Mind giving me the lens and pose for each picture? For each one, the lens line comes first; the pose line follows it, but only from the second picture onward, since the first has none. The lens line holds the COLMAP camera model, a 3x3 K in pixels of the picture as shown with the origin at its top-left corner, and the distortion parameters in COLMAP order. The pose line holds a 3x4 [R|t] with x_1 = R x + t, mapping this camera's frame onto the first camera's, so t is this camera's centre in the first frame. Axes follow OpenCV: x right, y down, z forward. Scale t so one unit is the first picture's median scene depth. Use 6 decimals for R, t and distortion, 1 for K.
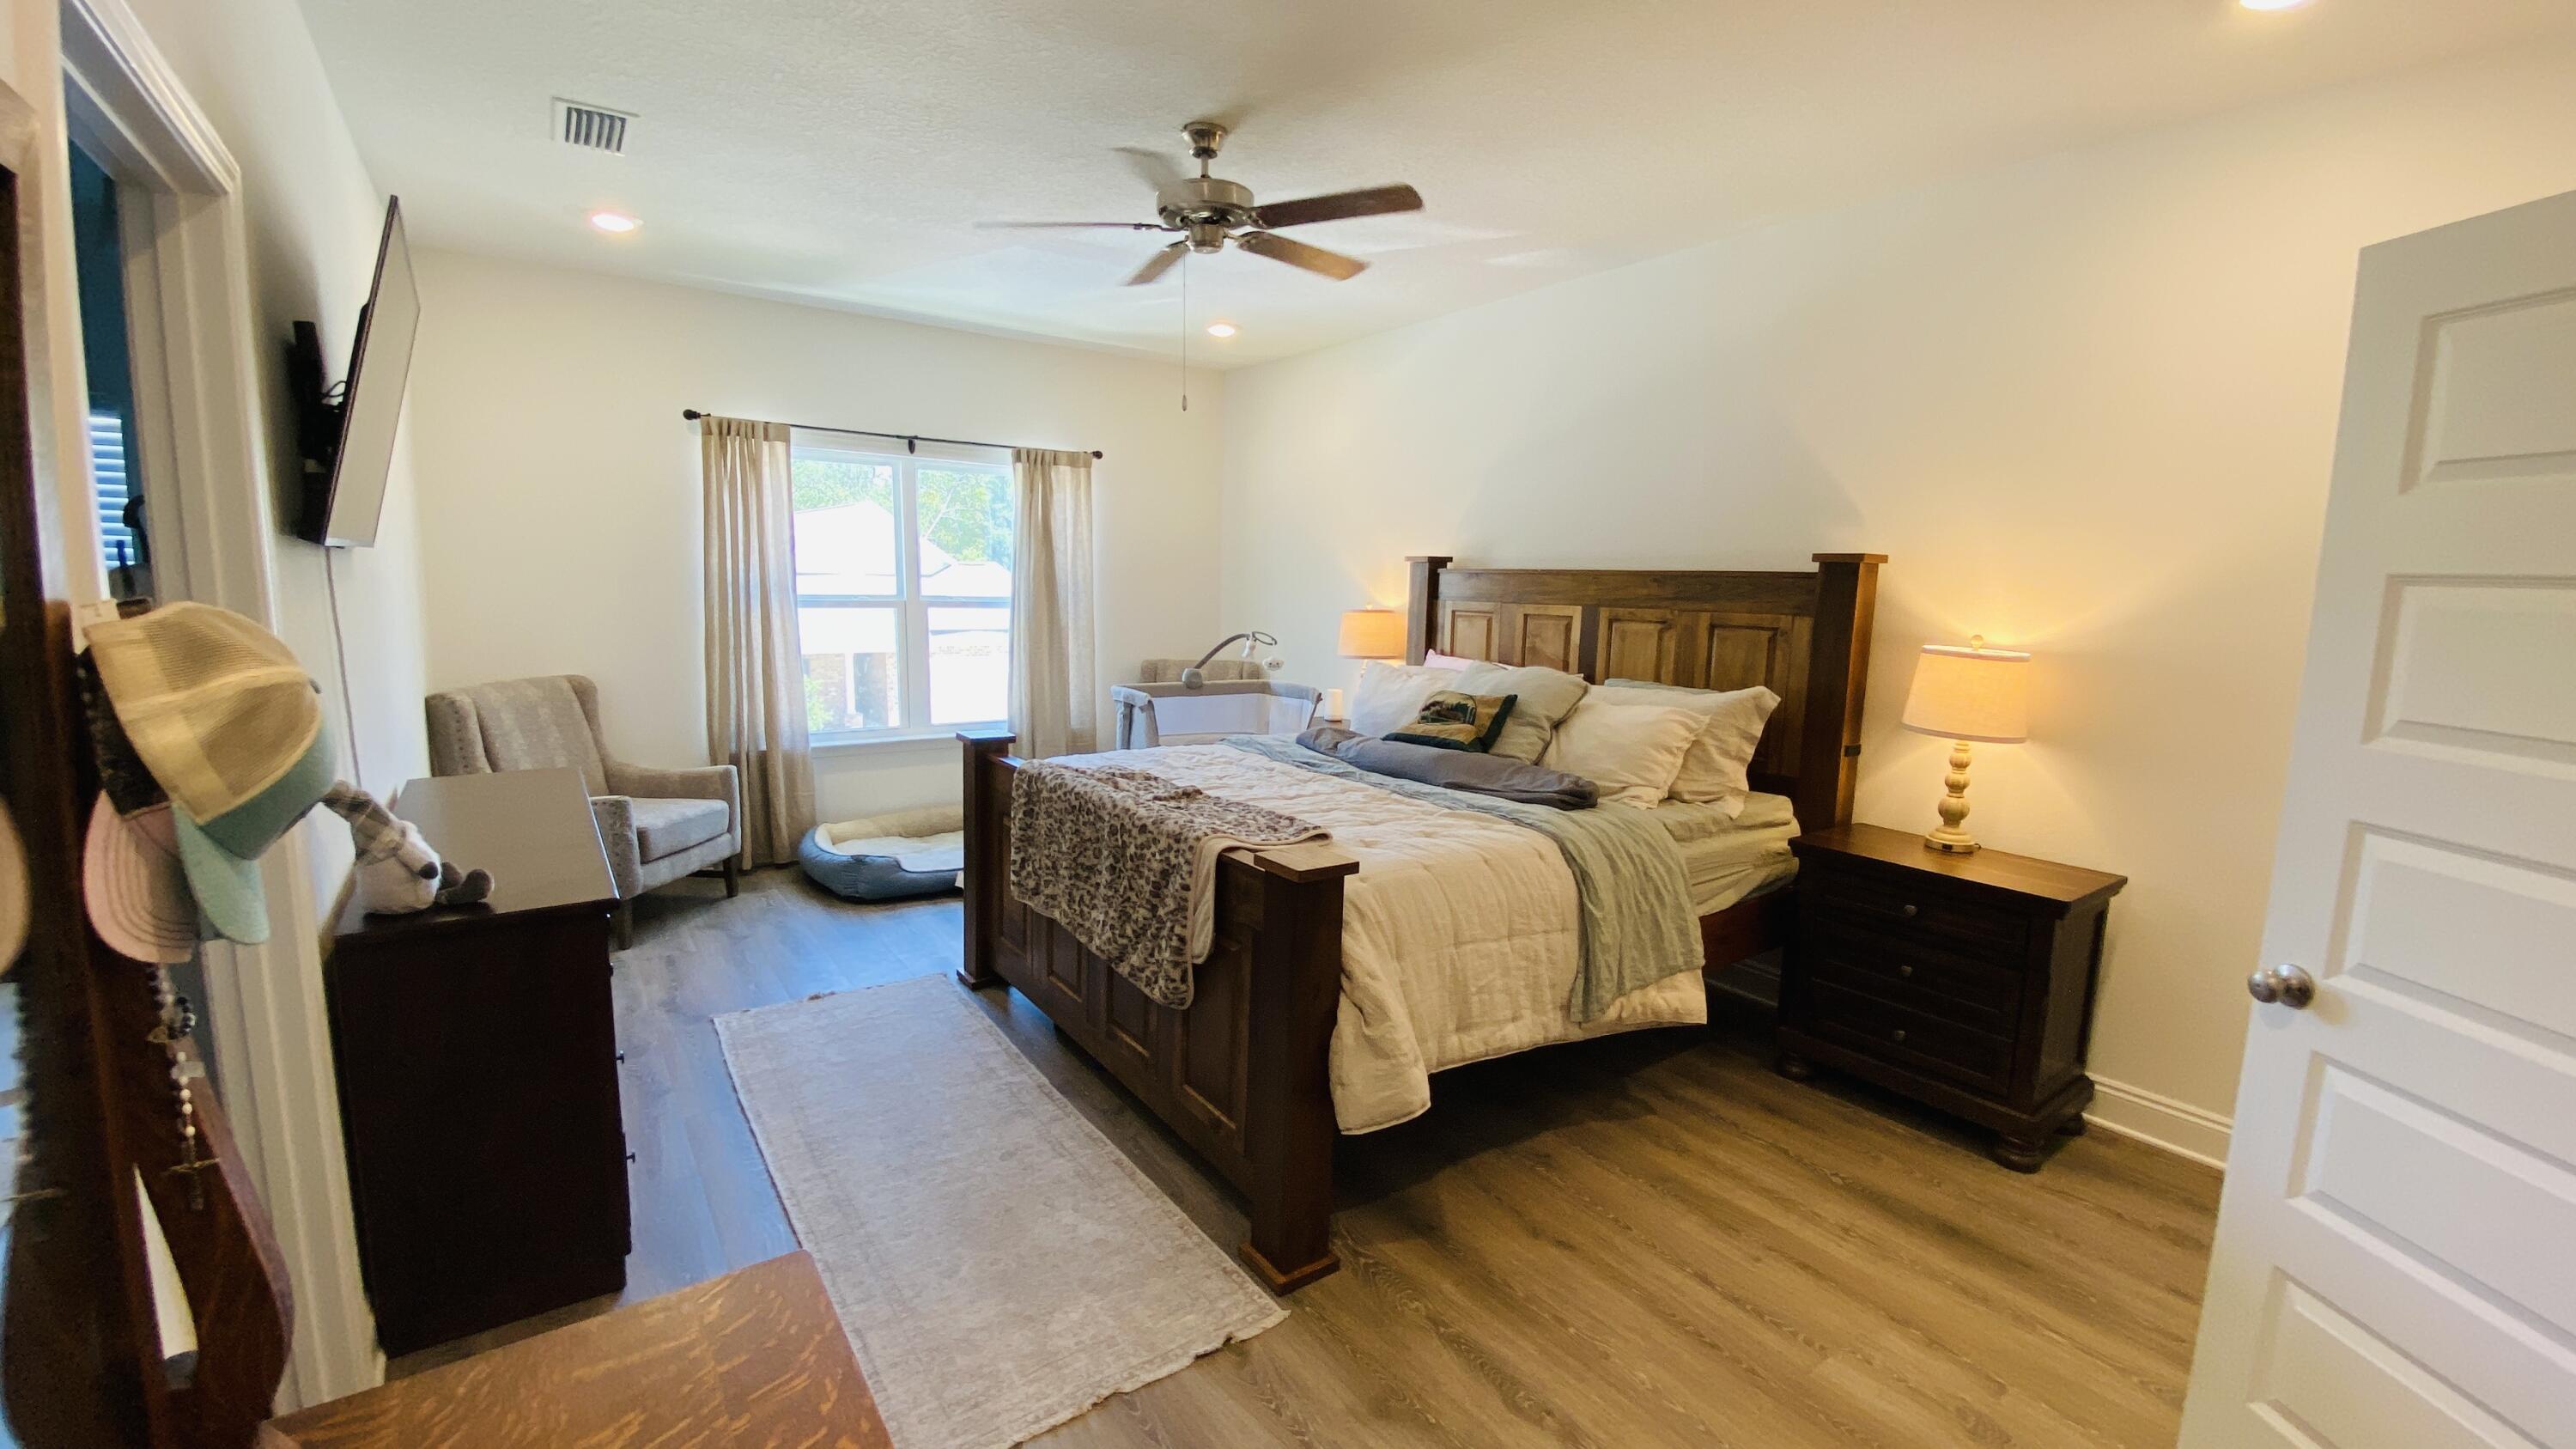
lens RADIAL K [[1069.1, 0, 1256.9], [0, 1069.1, 731.0], [0, 0, 1]] dist [-0.000540, -0.000113]
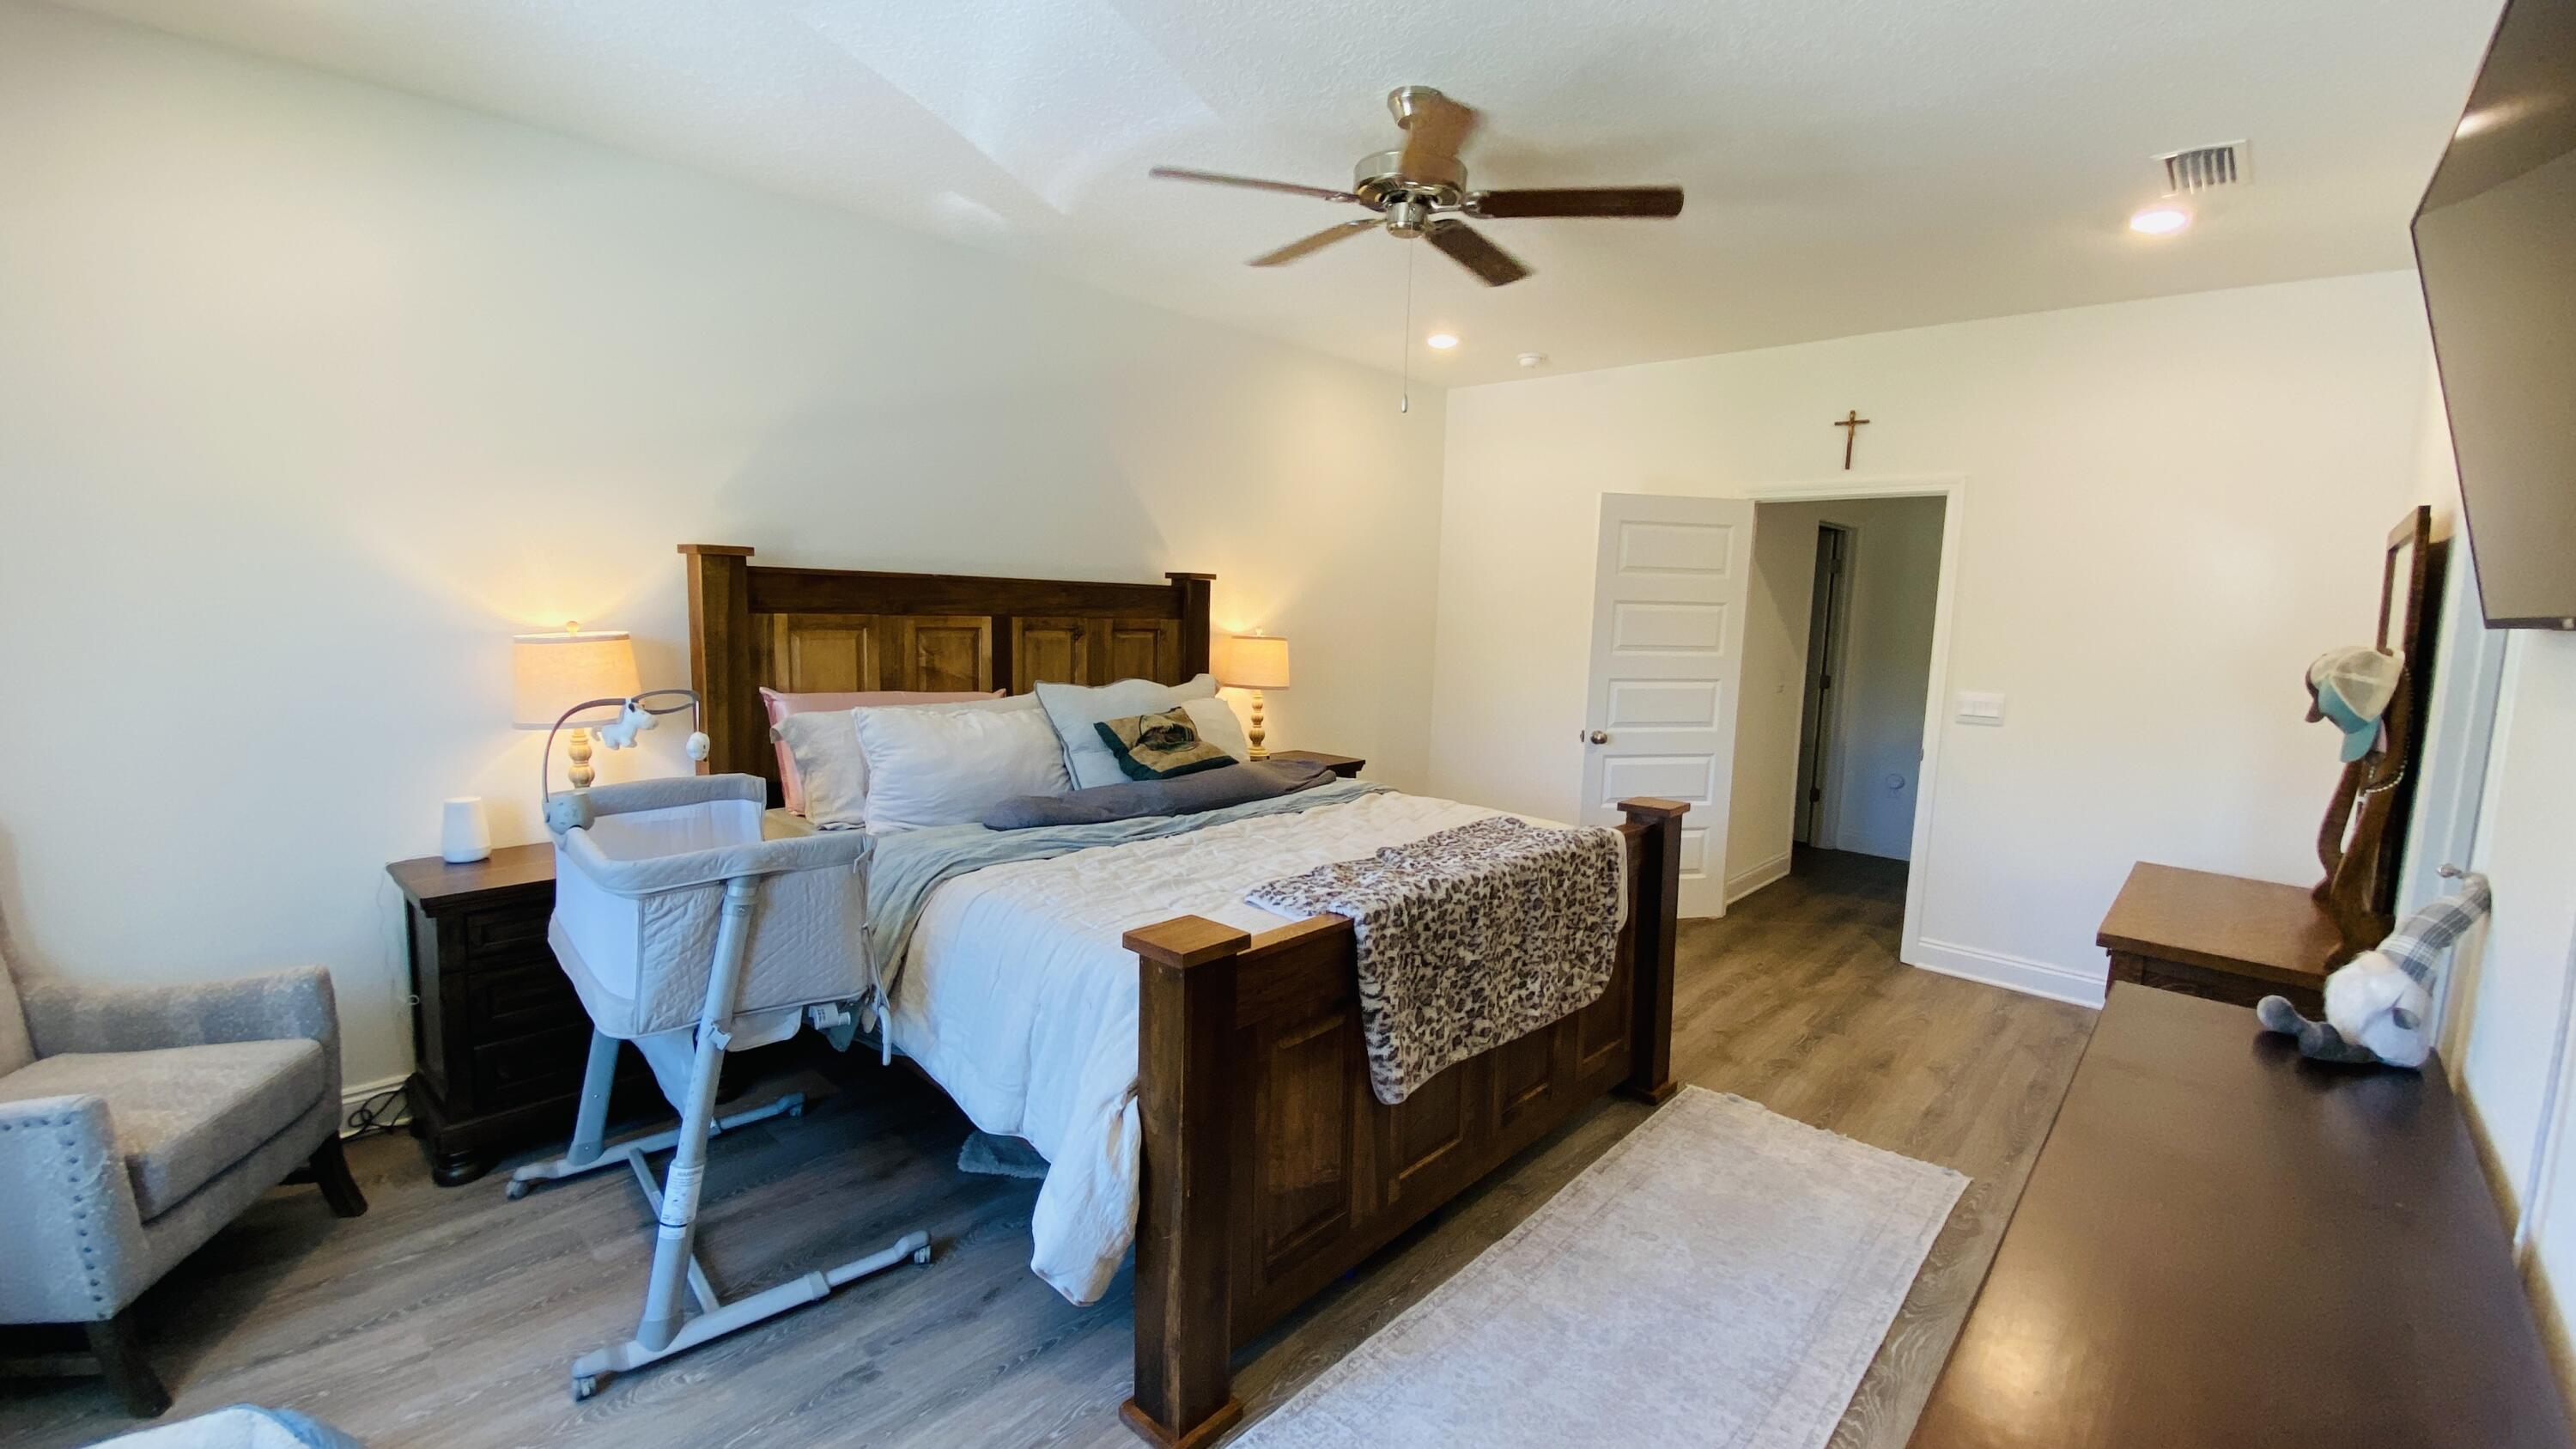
lens RADIAL K [[1069.1, 0, 1256.9], [0, 1069.1, 731.0], [0, 0, 1]] dist [-0.000540, -0.000113]
pose [[-0.191541, -0.137645, 0.971785, -0.799398], [0.114752, 0.980186, 0.161453, -0.168328], [-0.974753, 0.142440, -0.171951, 1.111197]]
